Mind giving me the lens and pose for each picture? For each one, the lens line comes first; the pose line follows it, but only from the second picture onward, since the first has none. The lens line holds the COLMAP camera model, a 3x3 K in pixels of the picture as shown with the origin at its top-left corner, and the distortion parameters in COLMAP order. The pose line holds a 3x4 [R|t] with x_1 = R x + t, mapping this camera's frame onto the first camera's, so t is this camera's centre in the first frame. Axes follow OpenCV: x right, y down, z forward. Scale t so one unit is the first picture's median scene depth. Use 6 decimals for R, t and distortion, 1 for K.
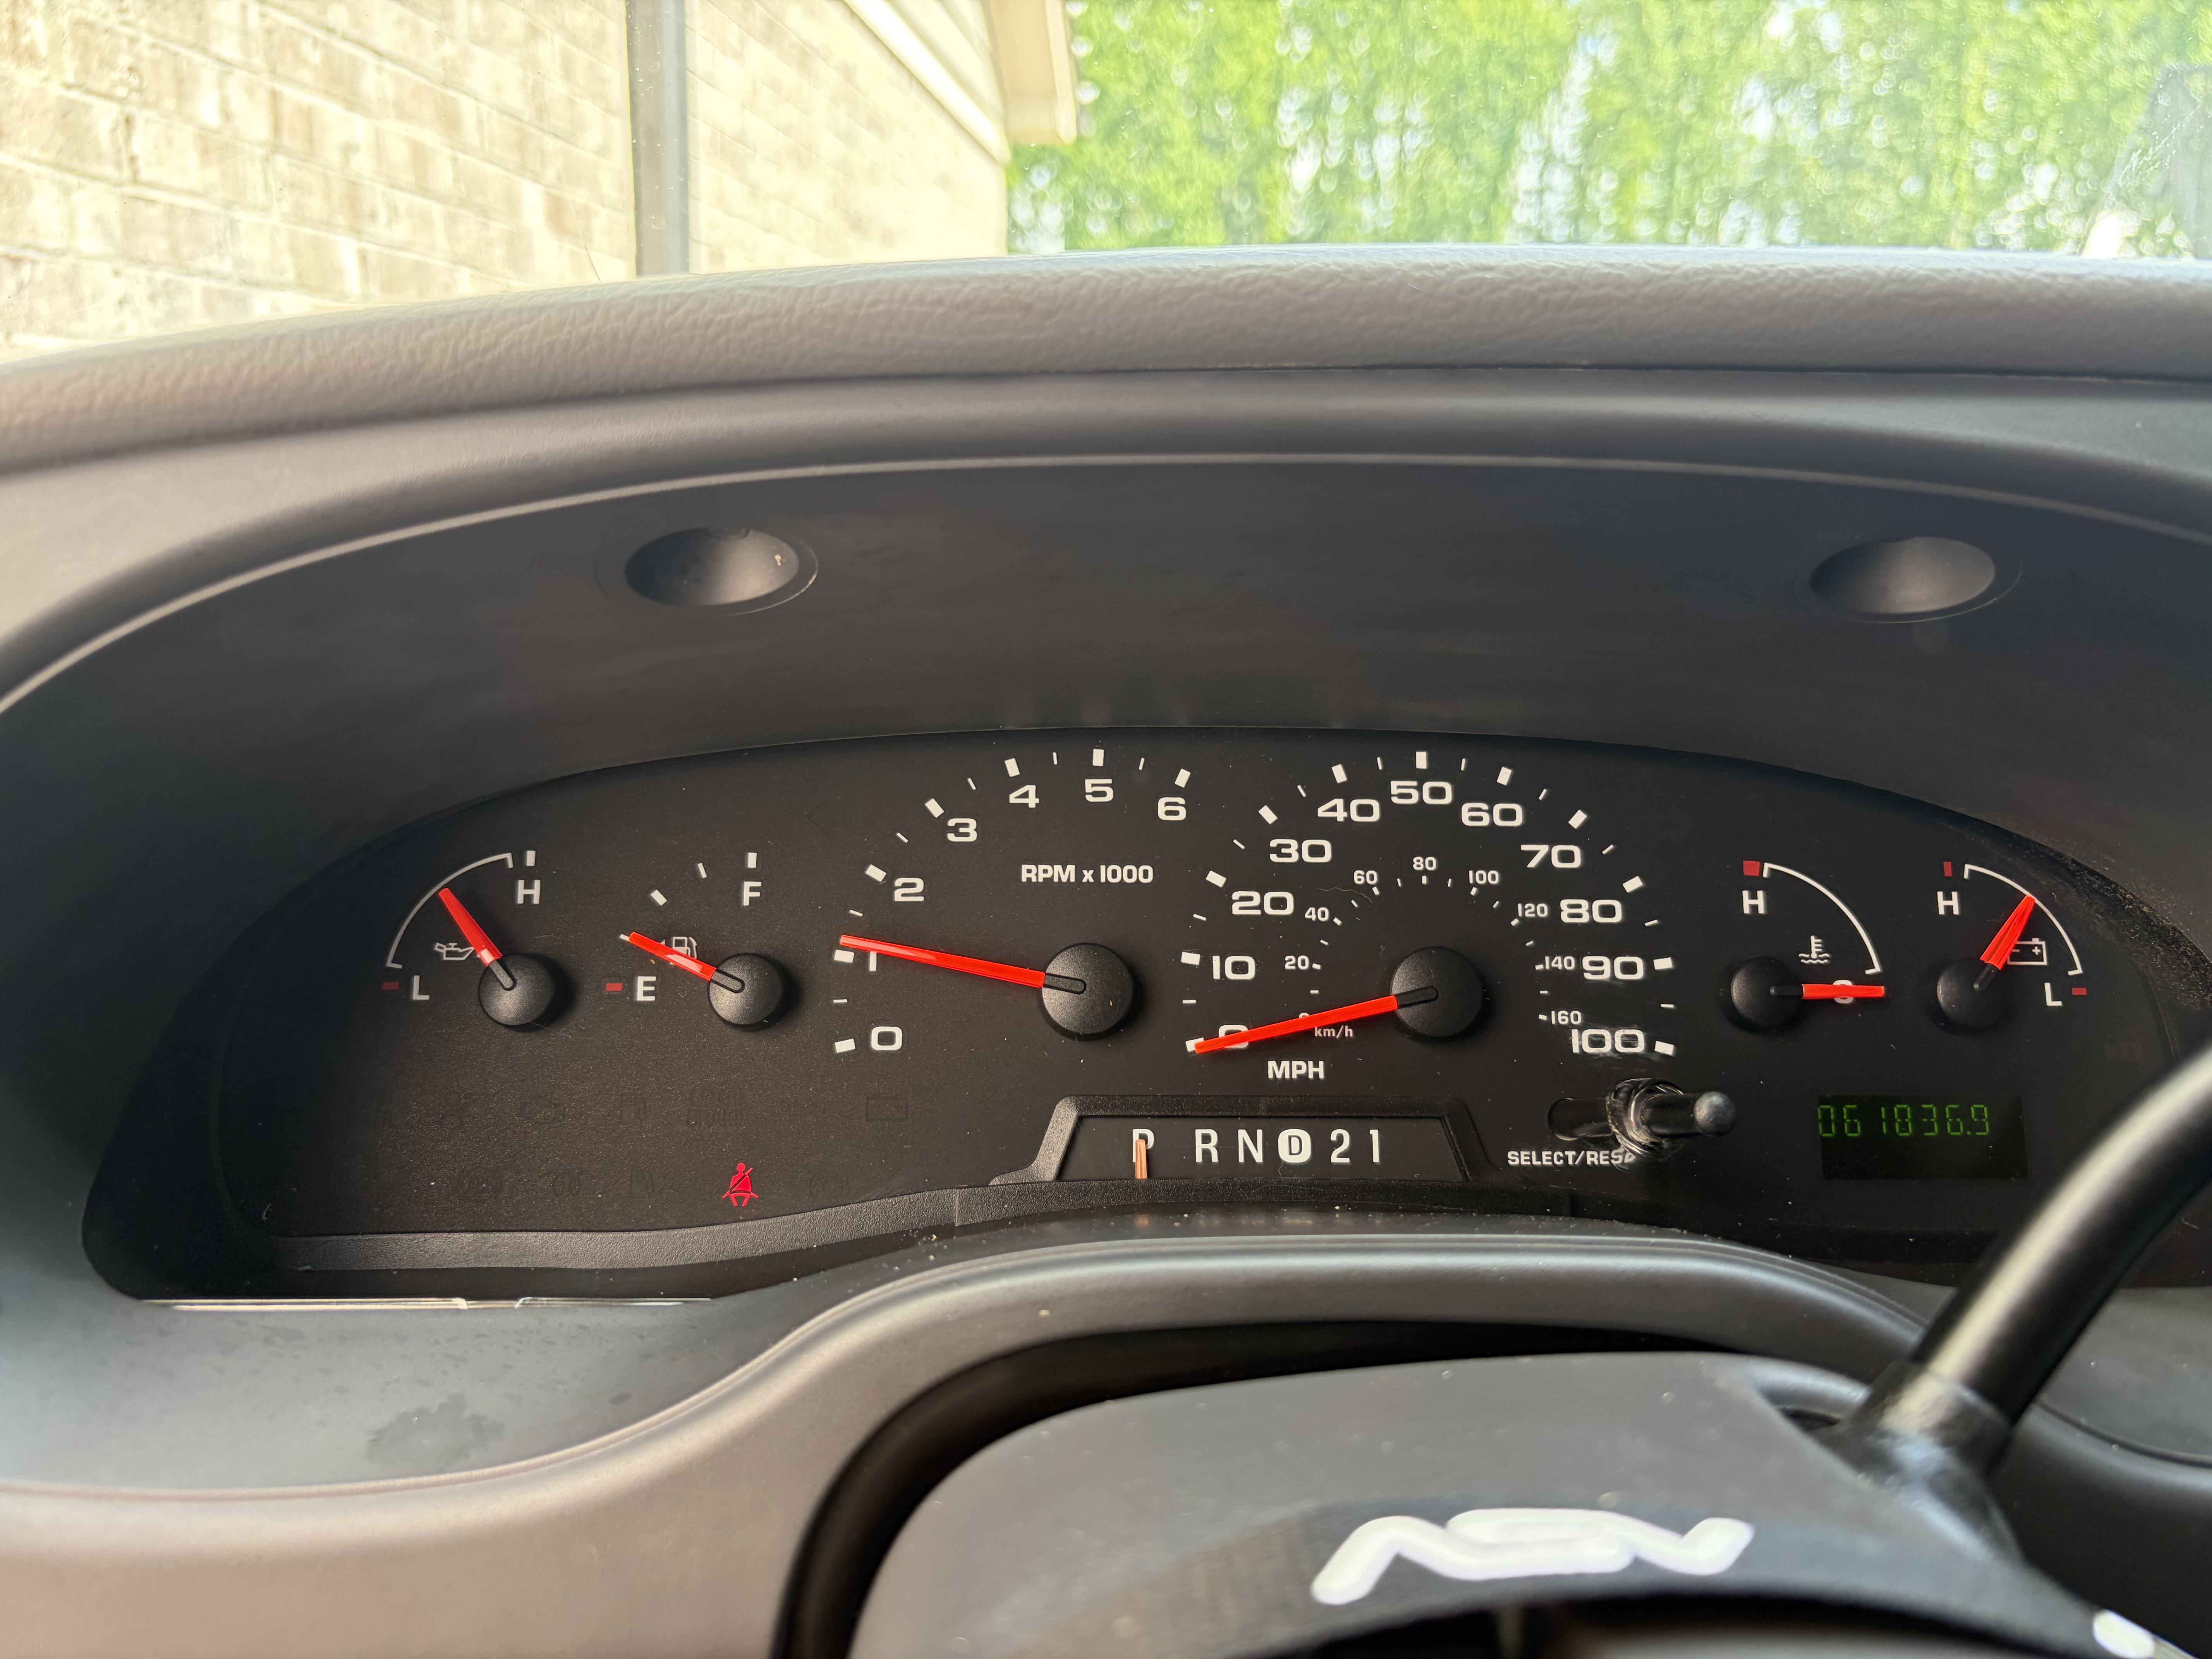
lens RADIAL K [[1677.0, 0, 1093.1], [0, 1677.0, 829.5], [0, 0, 1]] dist [0.051183, -0.099201]
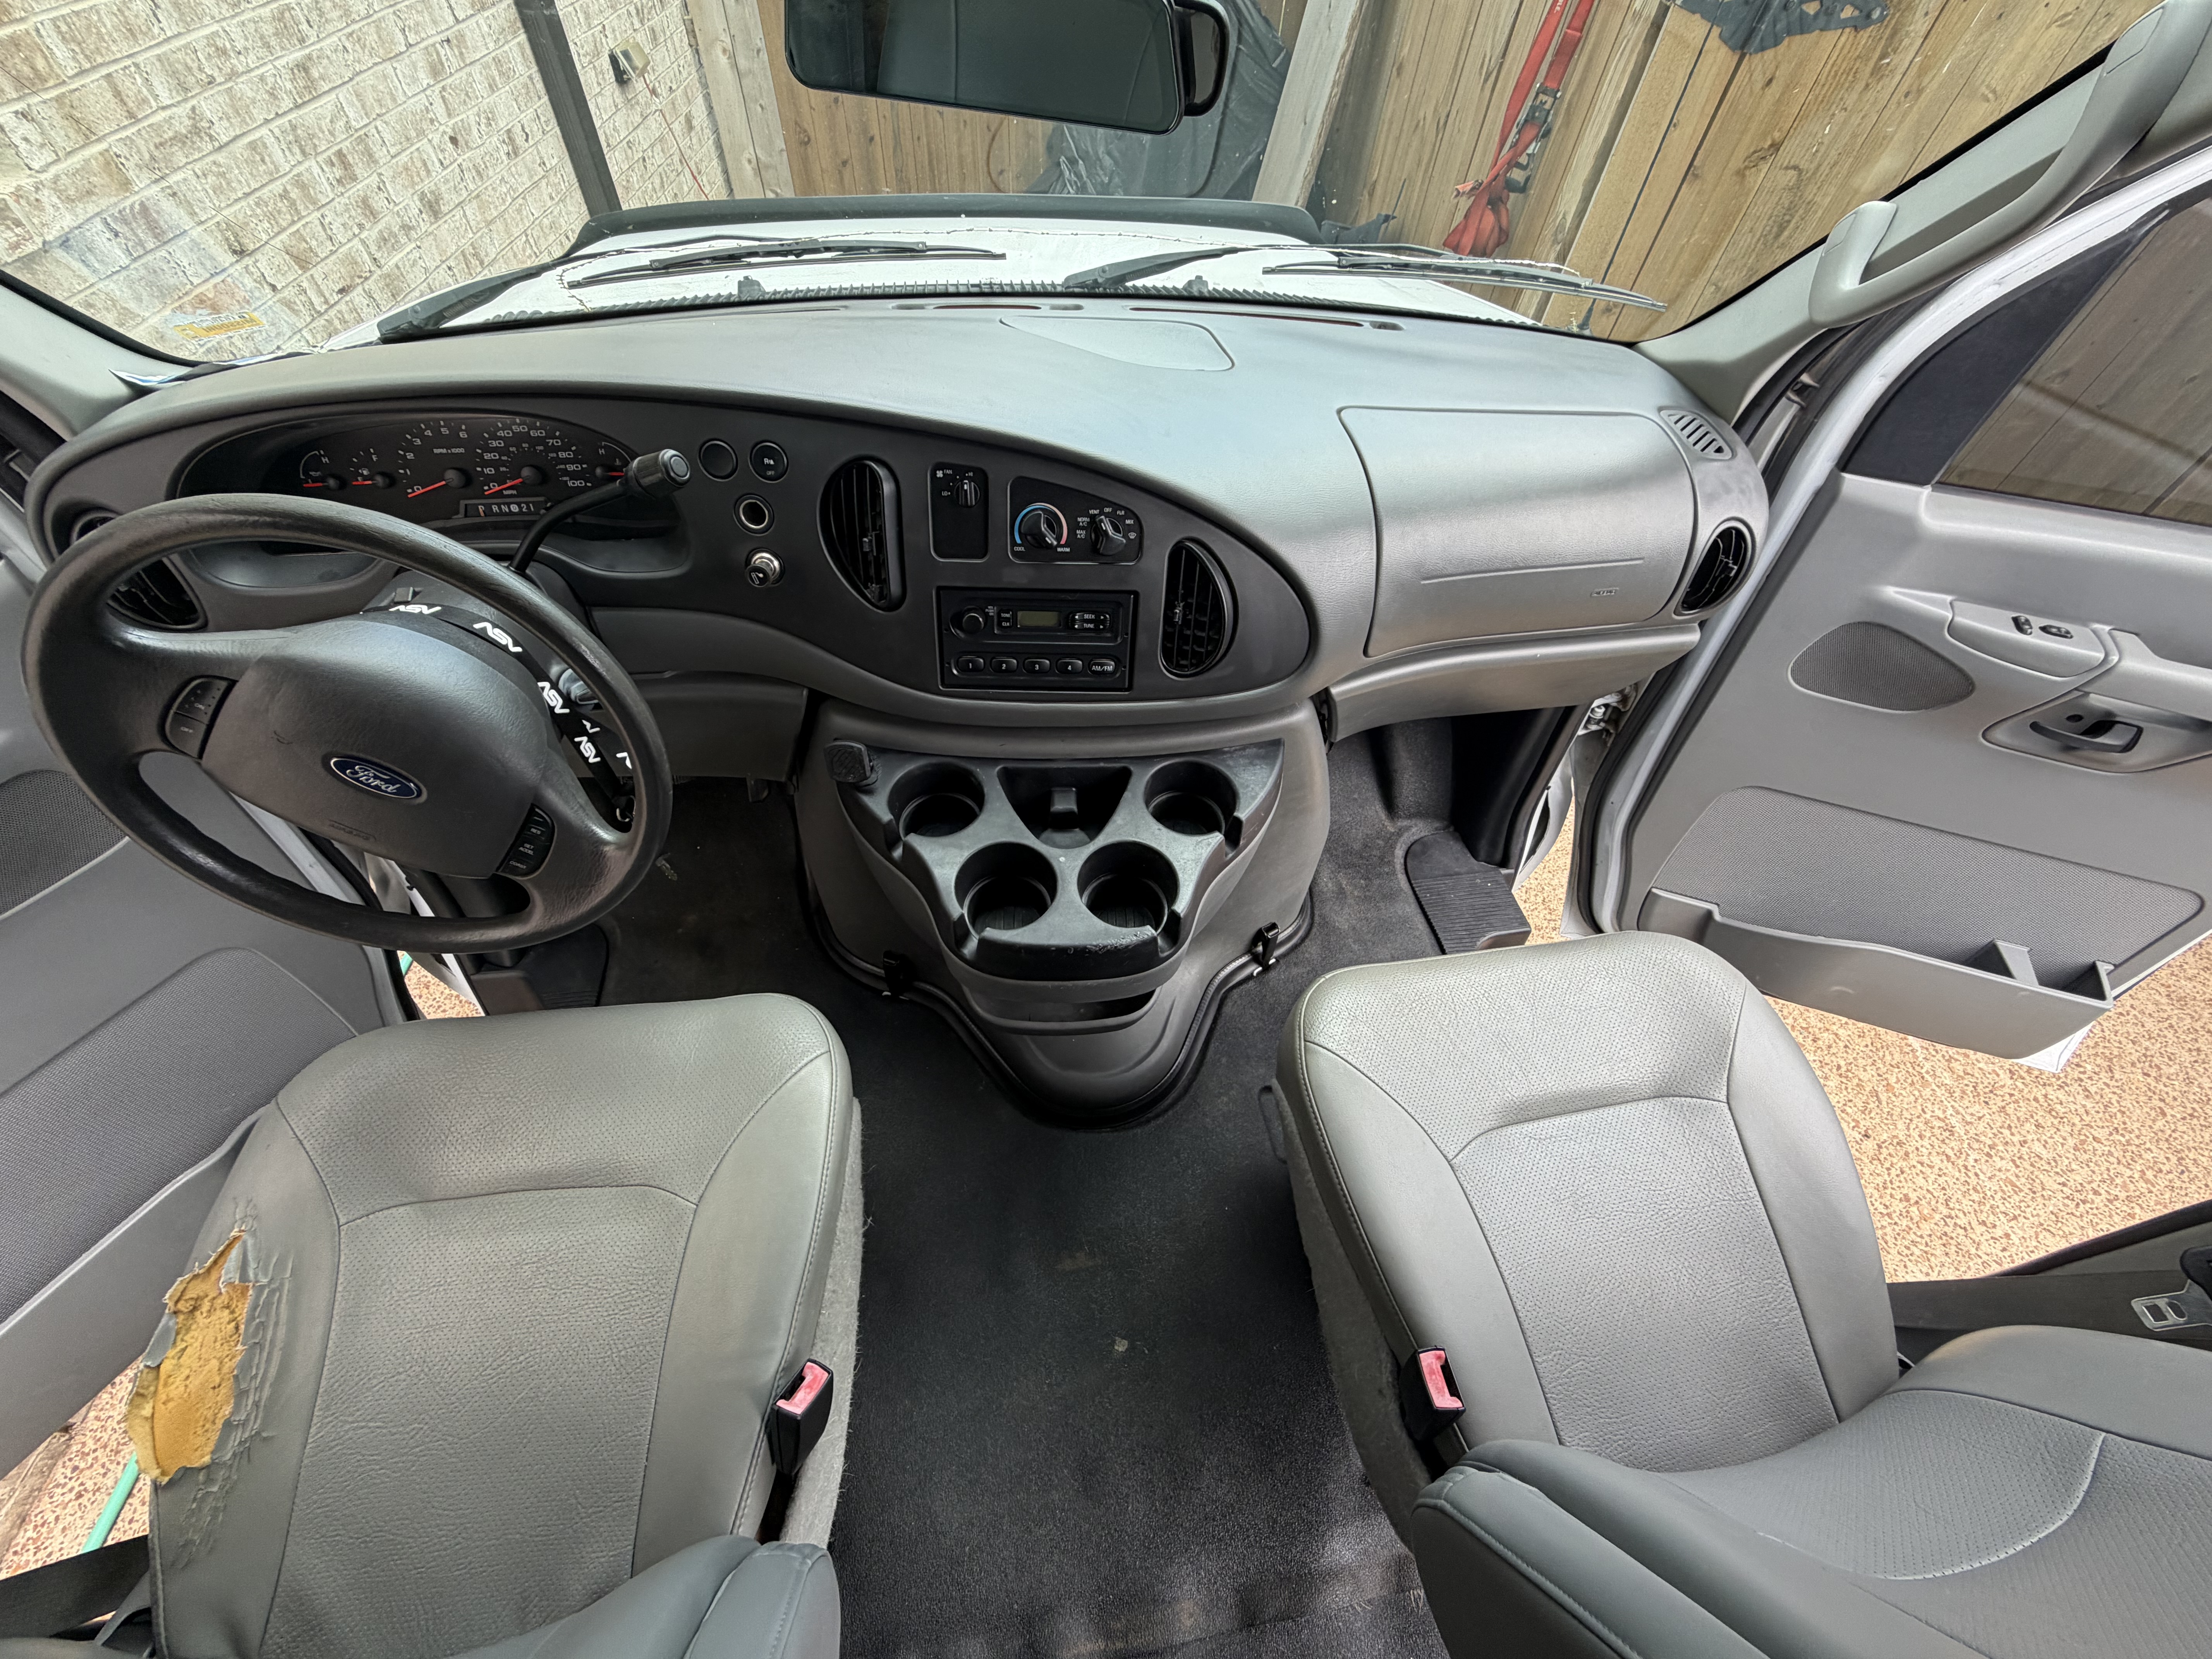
lens RADIAL K [[883.3, 0, 1098.1], [0, 883.3, 828.5], [0, 0, 1]] dist [0.000479, -0.000106]
pose [[0.995648, -0.056415, 0.074171, 0.378885], [-0.004157, 0.768248, 0.640138, -0.182516], [-0.093096, -0.637661, 0.764671, -0.423463]]
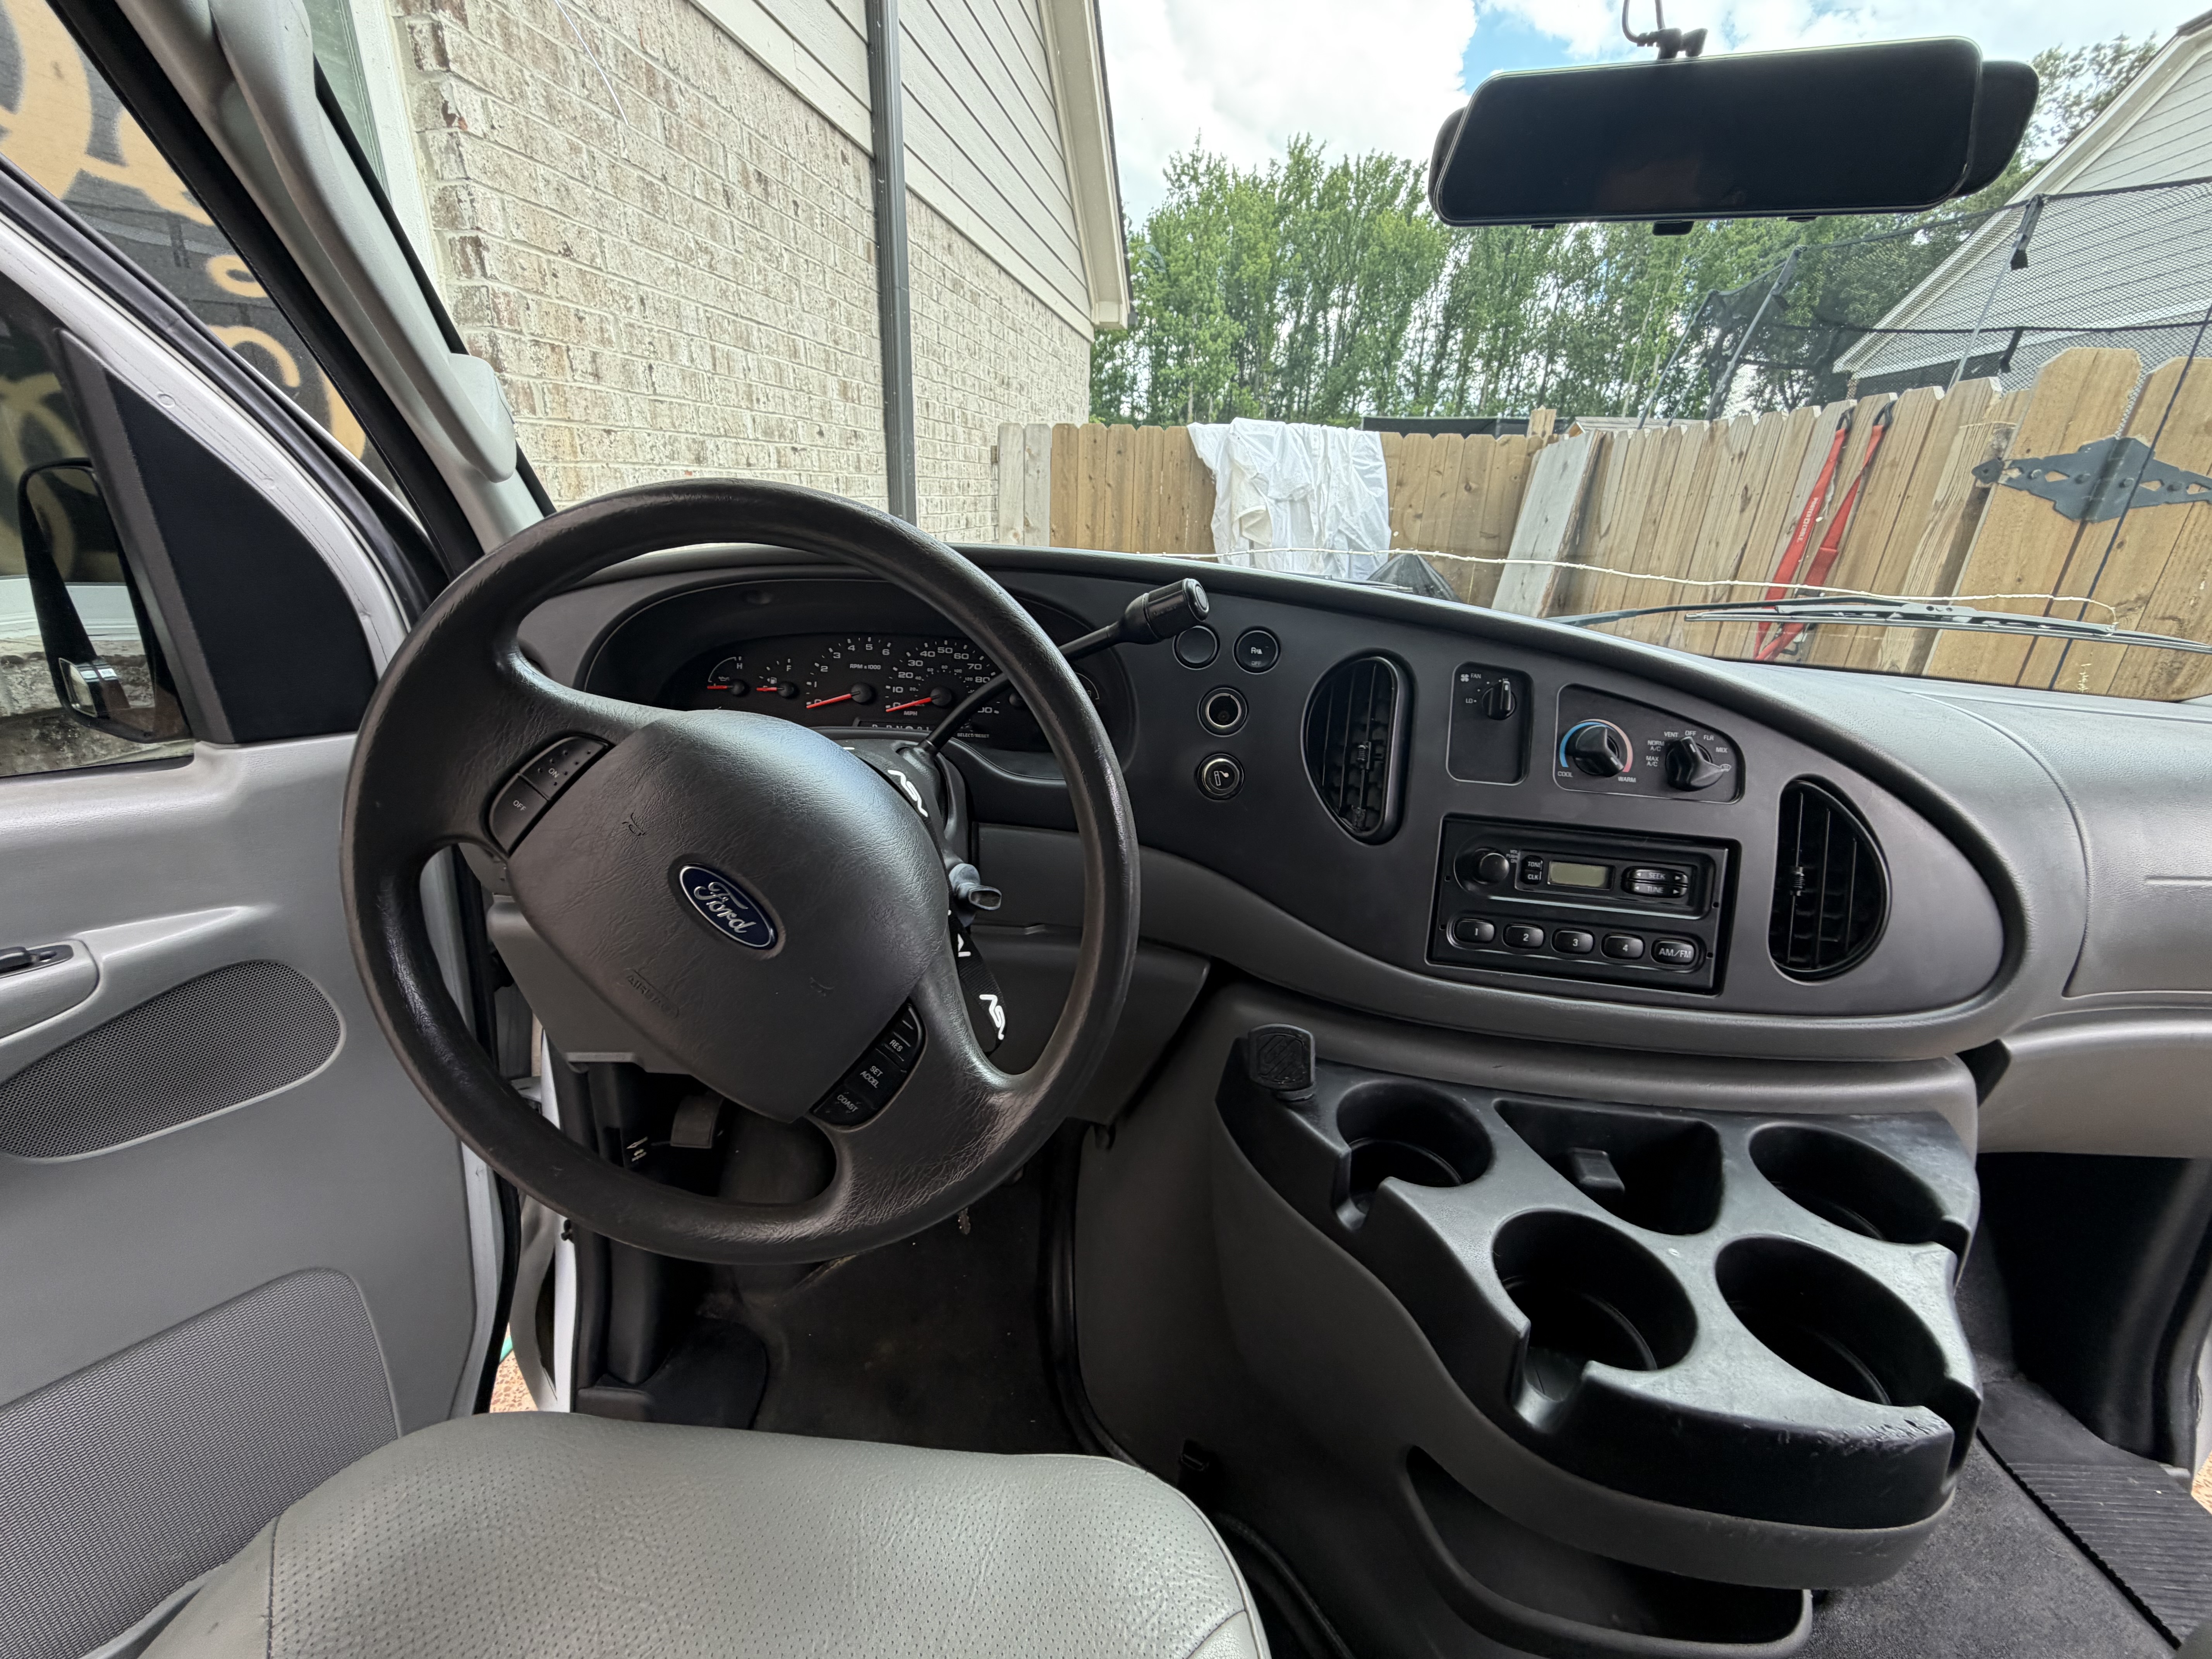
lens RADIAL K [[883.3, 0, 1098.1], [0, 883.3, 828.5], [0, 0, 1]] dist [0.000479, -0.000106]
pose [[0.996554, 0.045226, -0.069533, 0.184852], [-0.034327, 0.987994, 0.150631, 0.017921], [0.075511, -0.147725, 0.986142, -0.302187]]
